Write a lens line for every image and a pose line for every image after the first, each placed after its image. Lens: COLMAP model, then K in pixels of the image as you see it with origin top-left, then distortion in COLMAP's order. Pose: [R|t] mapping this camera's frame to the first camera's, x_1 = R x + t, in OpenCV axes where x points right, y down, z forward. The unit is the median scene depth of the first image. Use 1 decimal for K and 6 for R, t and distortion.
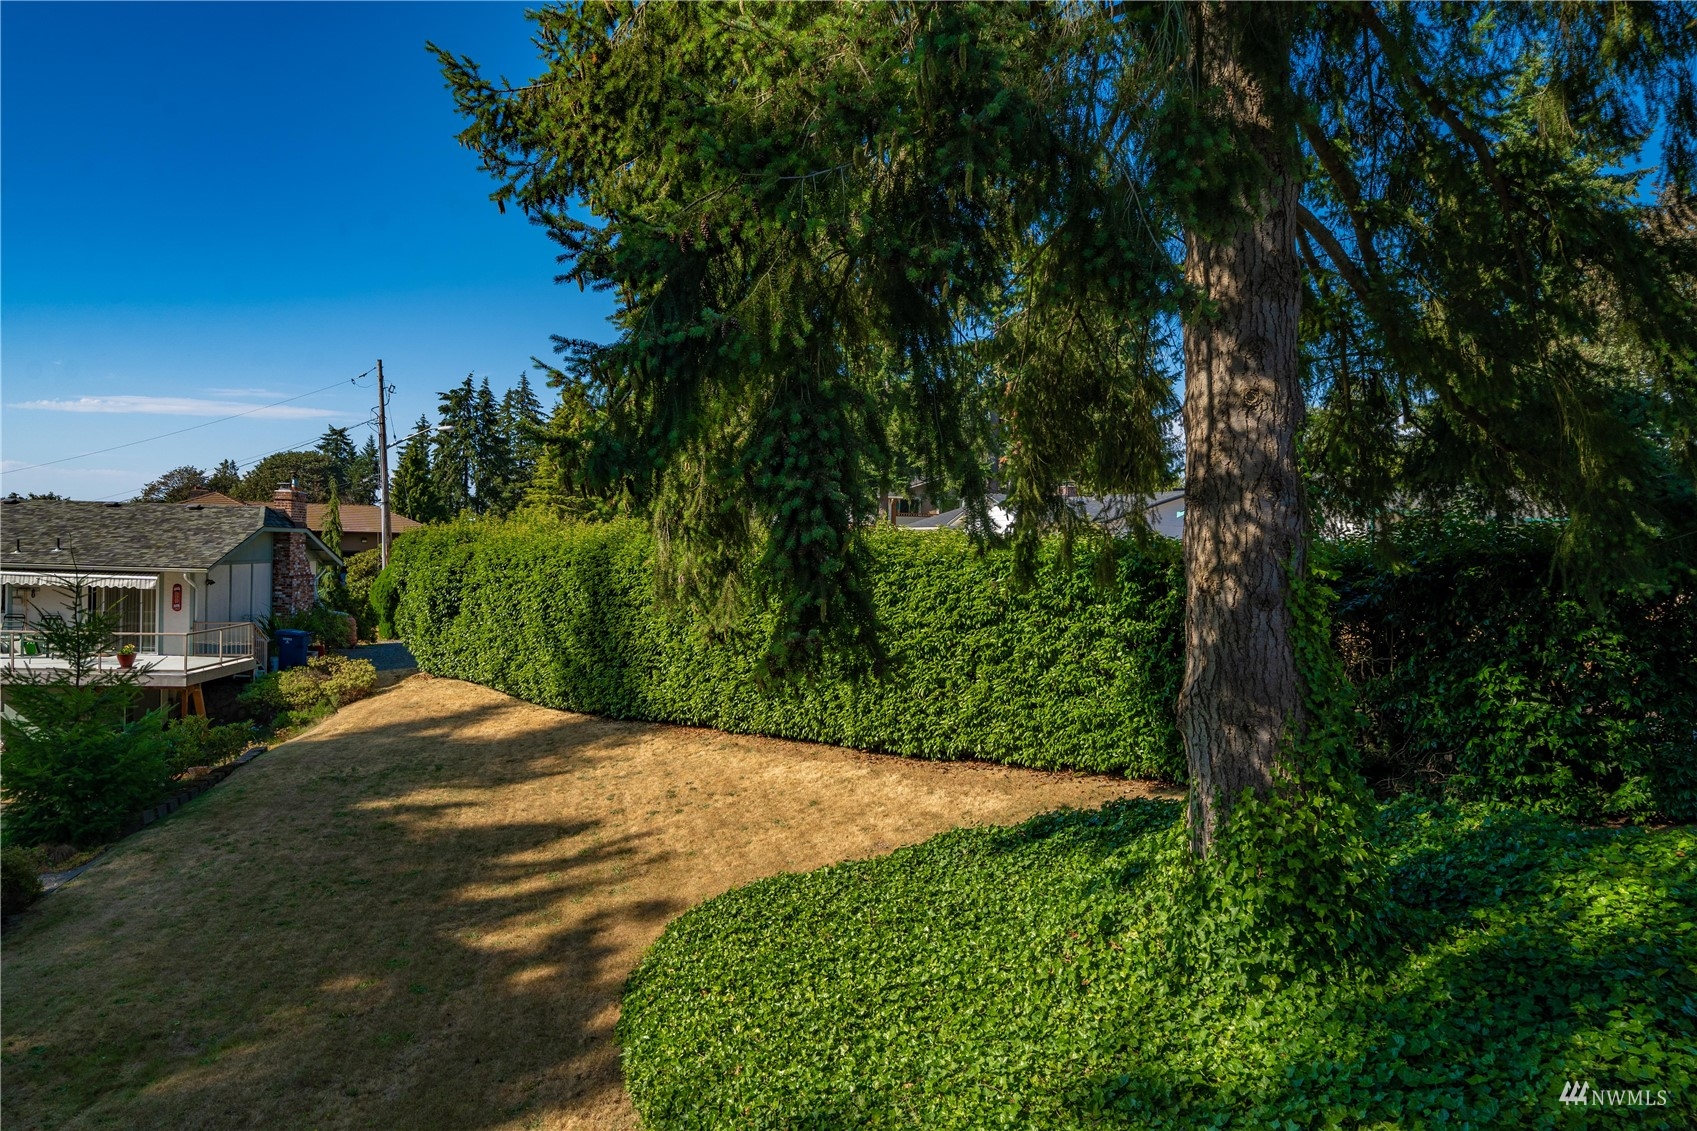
lens RADIAL K [[1168.1, 0, 847.5], [0, 1168.1, 568.8], [0, 0, 1]] dist [0.001225, 0.006815]
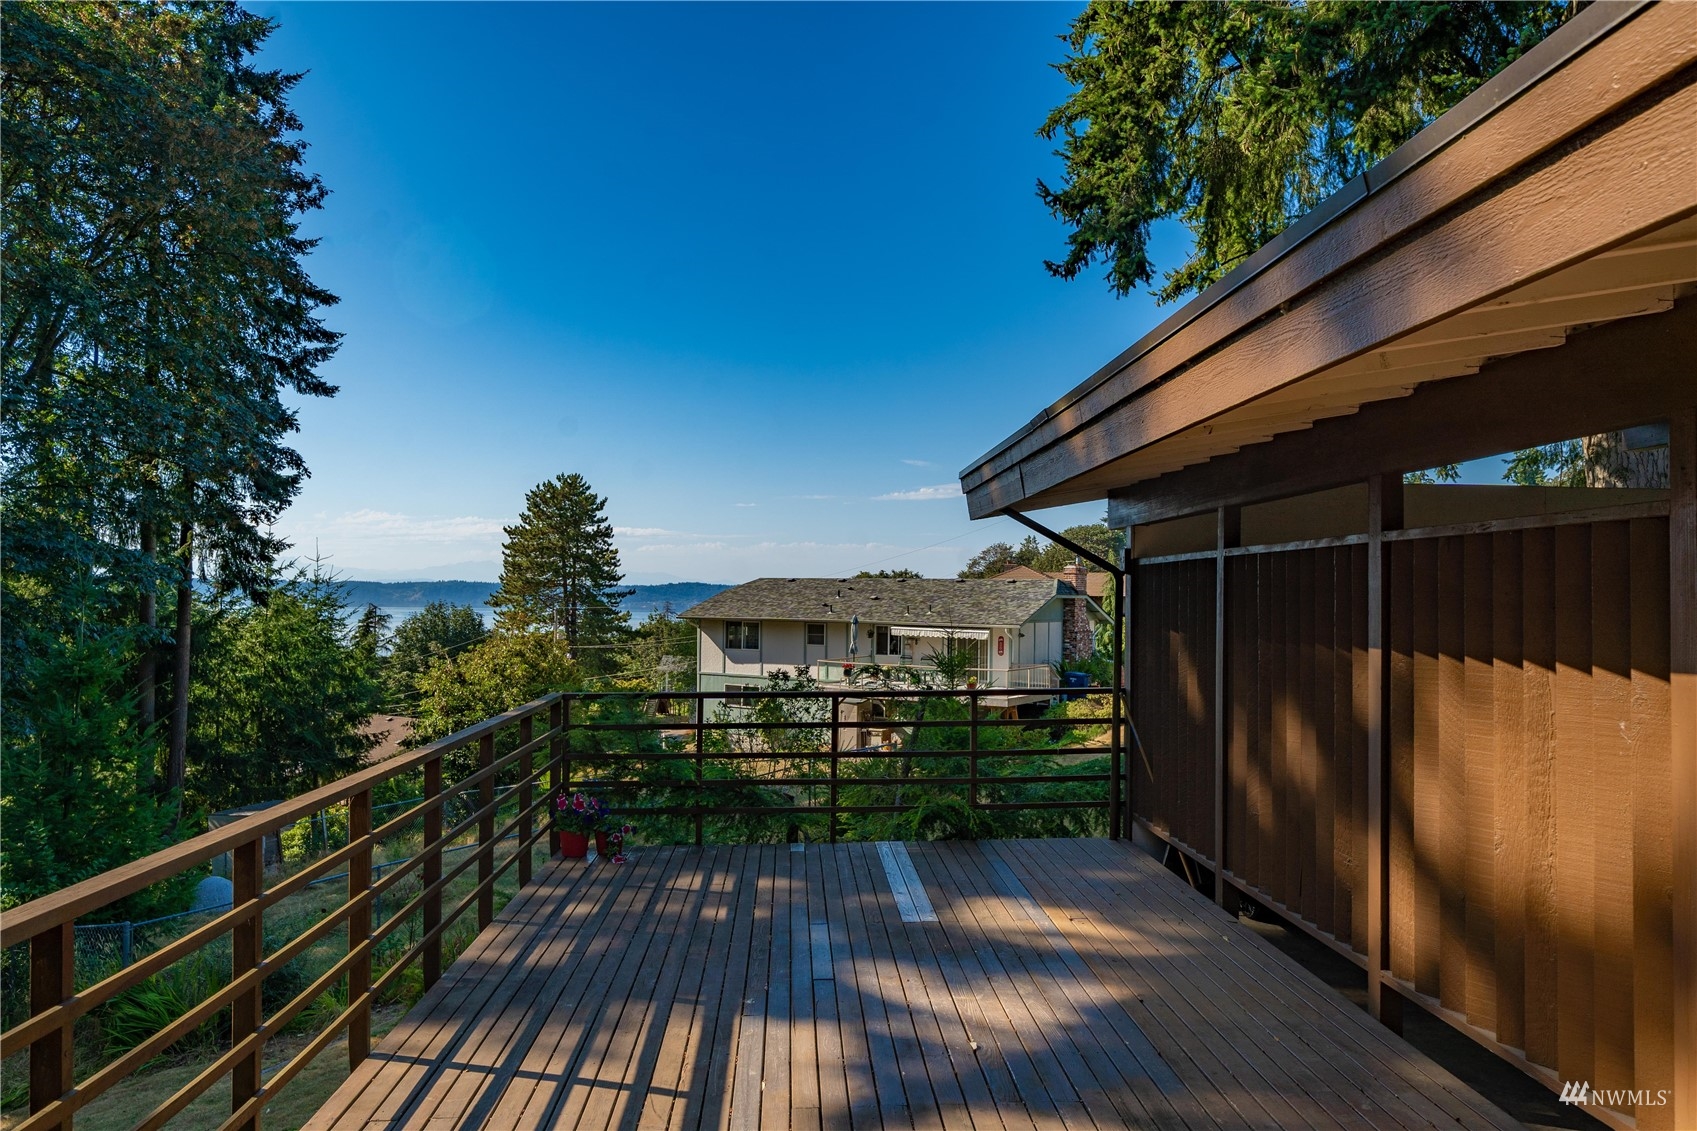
lens RADIAL K [[1168.1, 0, 849.5], [0, 1168.1, 573.5], [0, 0, 1]] dist [0.001225, 0.006815]
pose [[0.801559, -0.027186, -0.597297, 0.104379], [-0.002407, 0.998811, -0.048691, 0.005374], [0.597911, 0.040466, 0.800541, -0.202224]]
